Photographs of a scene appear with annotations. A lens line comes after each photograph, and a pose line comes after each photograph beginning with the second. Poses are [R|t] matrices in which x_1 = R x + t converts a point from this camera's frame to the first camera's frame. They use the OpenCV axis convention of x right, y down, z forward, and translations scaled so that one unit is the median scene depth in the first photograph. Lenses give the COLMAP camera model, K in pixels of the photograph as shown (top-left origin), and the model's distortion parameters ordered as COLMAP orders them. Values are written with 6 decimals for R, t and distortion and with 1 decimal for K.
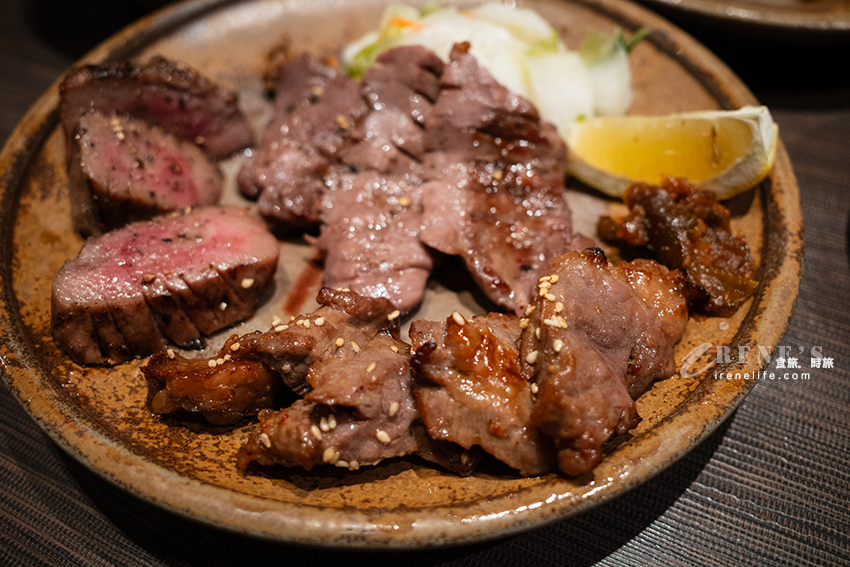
lens RADIAL K [[750.5, 0, 425.3], [0, 750.5, 306.5], [0, 0, 1]] dist [-0.046112, 0.115703]
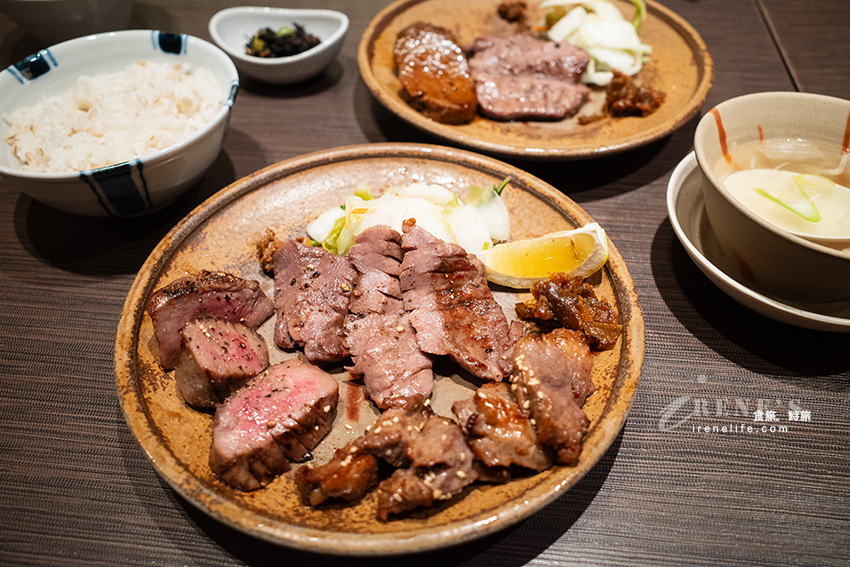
lens RADIAL K [[750.5, 0, 425.3], [0, 750.5, 306.5], [0, 0, 1]] dist [-0.046112, 0.115703]
pose [[0.938487, -0.248852, 0.239404, -0.388079], [0.261105, 0.965095, -0.020373, -0.158936], [-0.225978, 0.081629, 0.970706, -0.585076]]
